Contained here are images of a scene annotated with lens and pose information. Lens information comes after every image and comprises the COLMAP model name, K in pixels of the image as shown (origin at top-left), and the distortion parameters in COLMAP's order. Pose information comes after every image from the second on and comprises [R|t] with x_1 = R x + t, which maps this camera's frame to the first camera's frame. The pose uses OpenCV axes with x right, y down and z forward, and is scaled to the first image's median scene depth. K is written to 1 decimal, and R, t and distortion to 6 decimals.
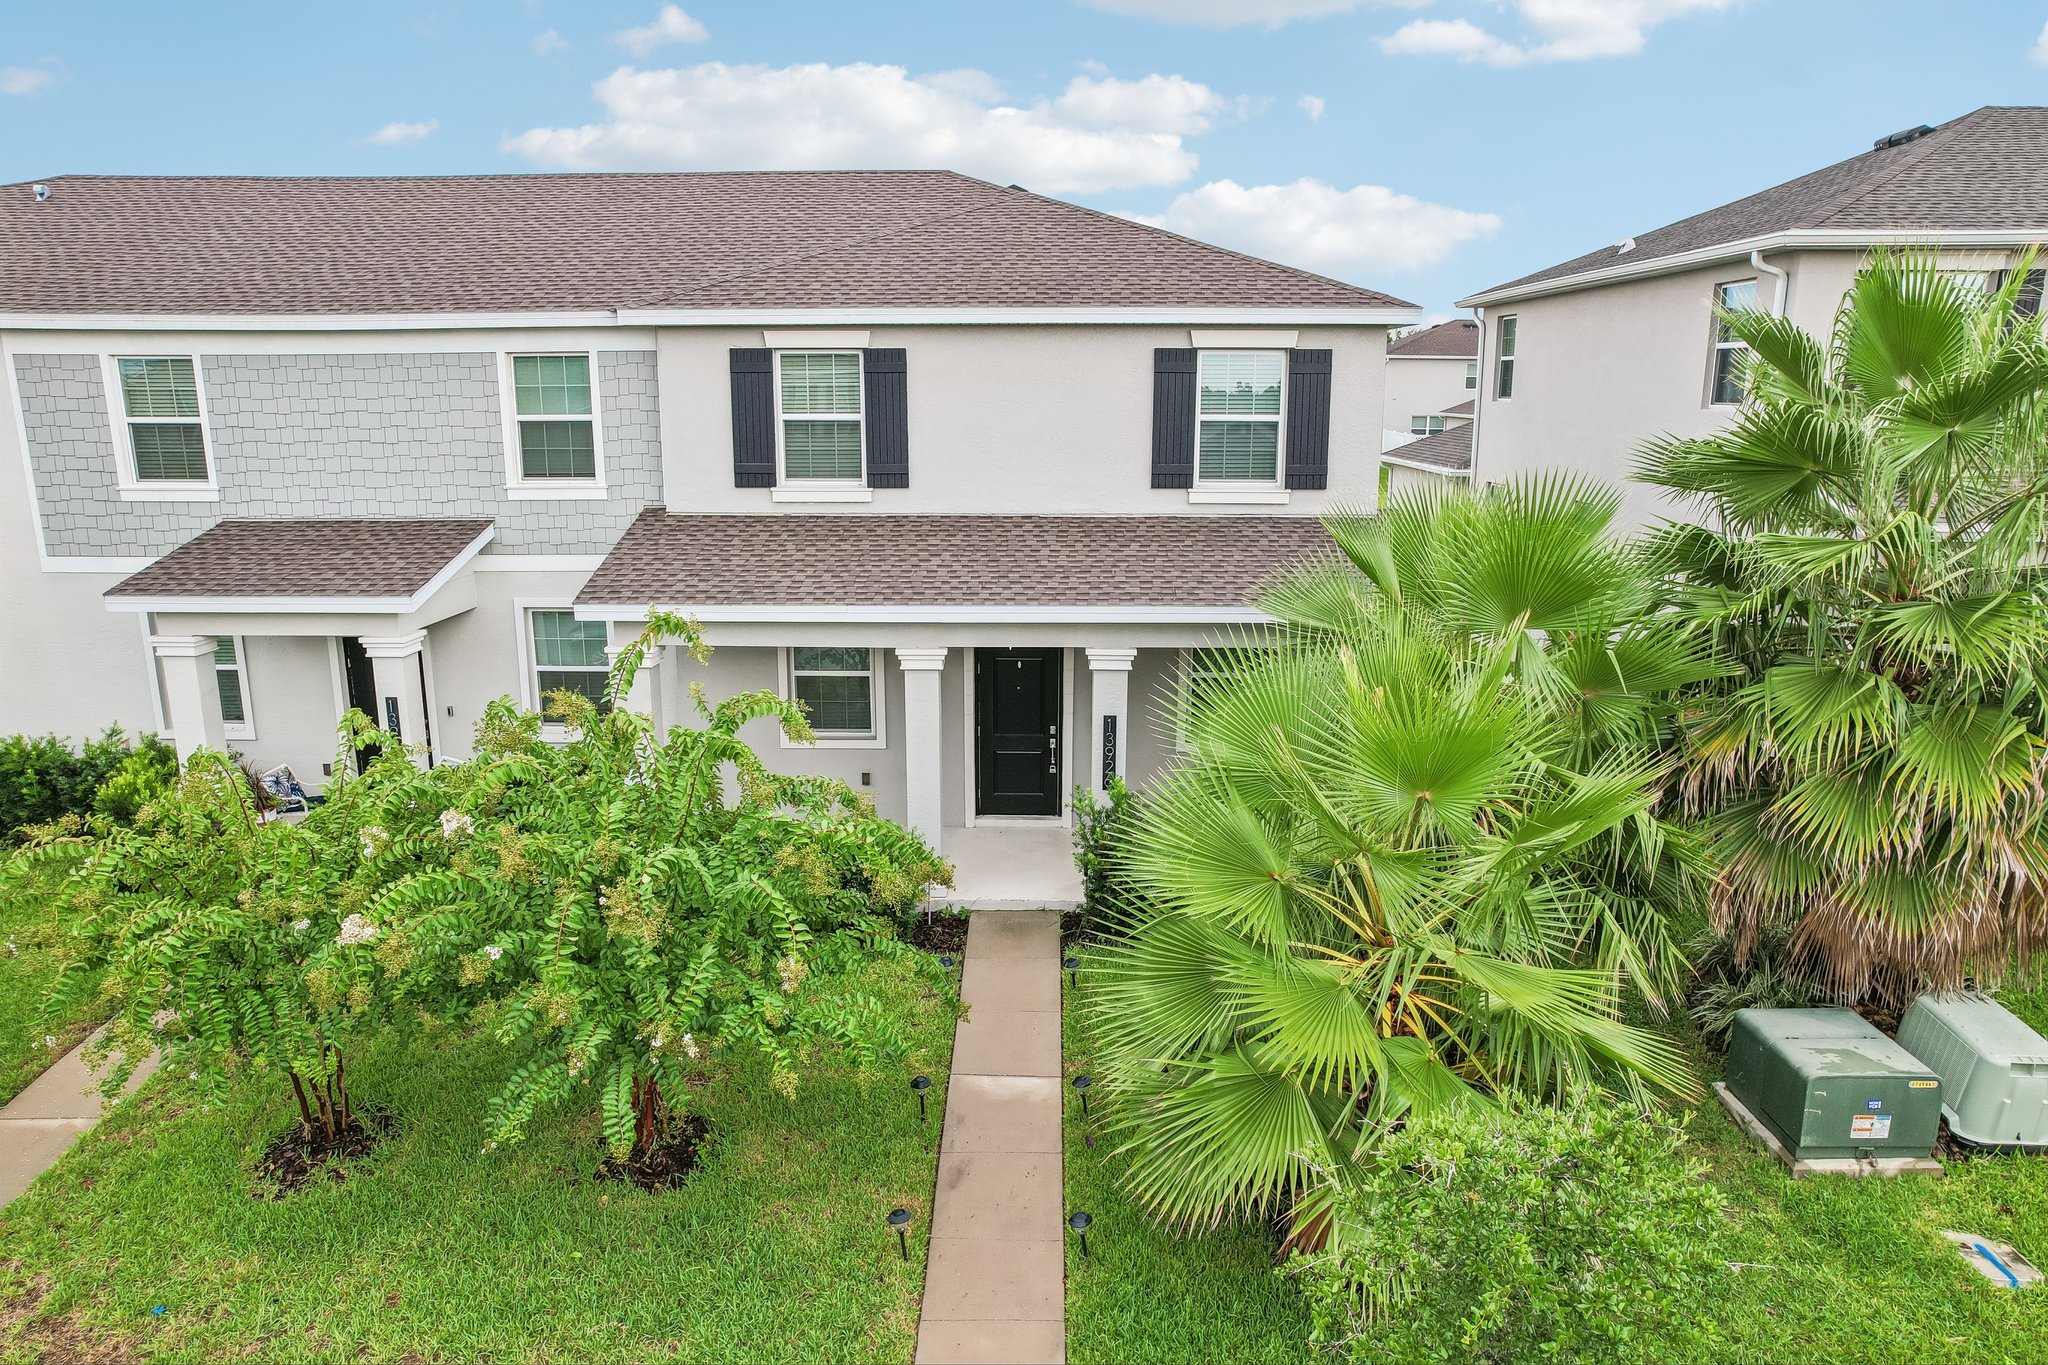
lens RADIAL K [[1310.0, 0, 1027.1], [0, 1310.0, 682.6], [0, 0, 1]] dist [-0.083560, 0.074865]
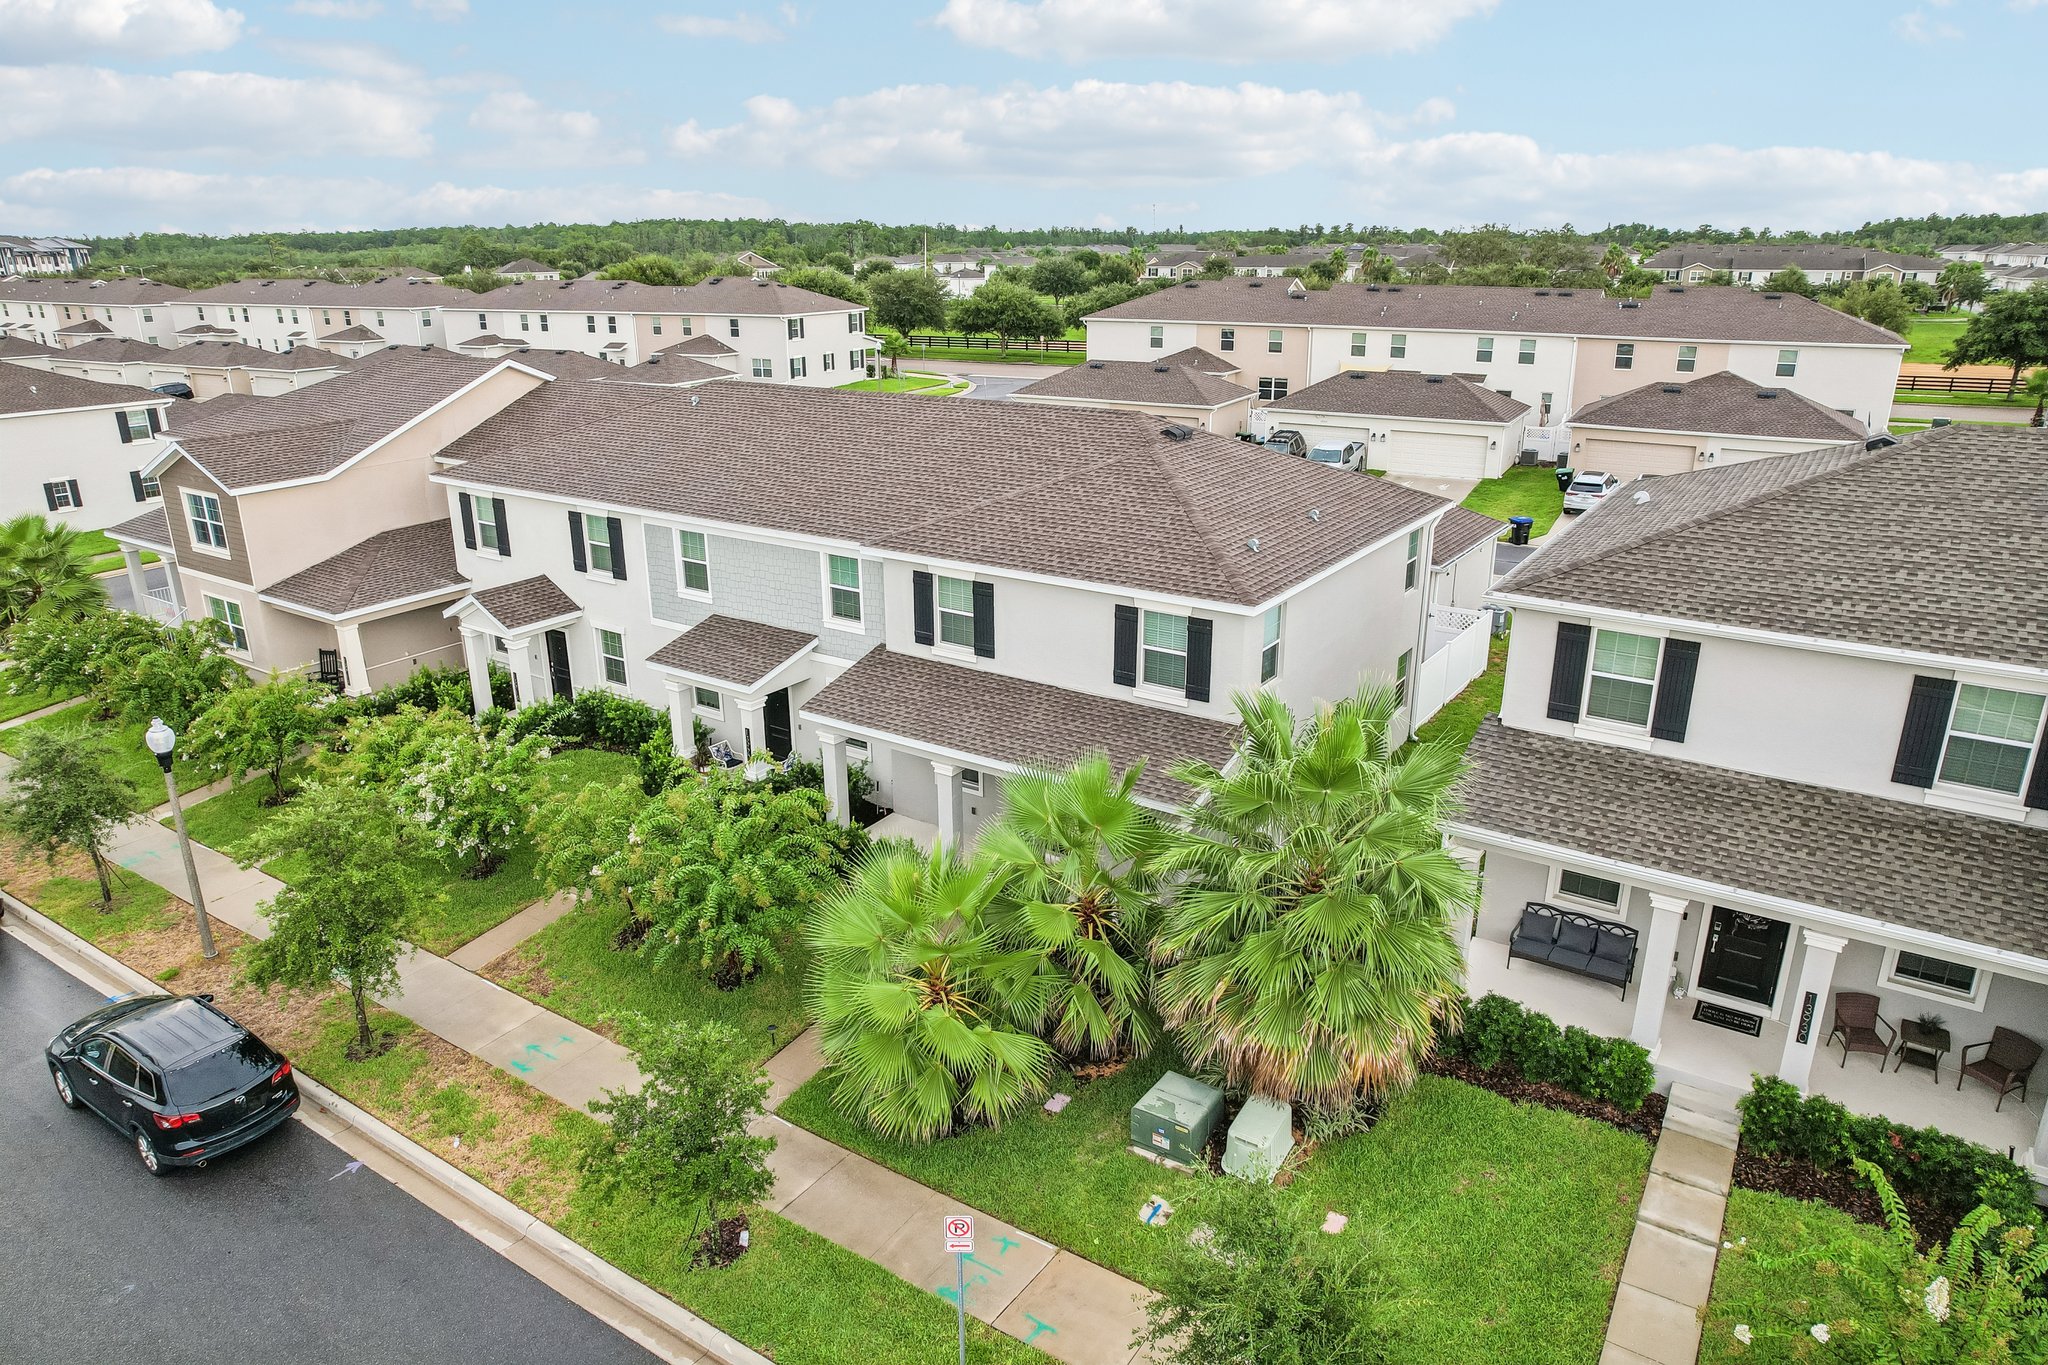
lens RADIAL K [[1310.9, 0, 1026.1], [0, 1310.9, 684.8], [0, 0, 1]] dist [-0.079597, 0.072391]
pose [[0.837493, 0.171299, -0.518904, 0.873609], [-0.112925, 0.983352, 0.142364, -0.374463], [0.534652, -0.060631, 0.842895, -0.464130]]
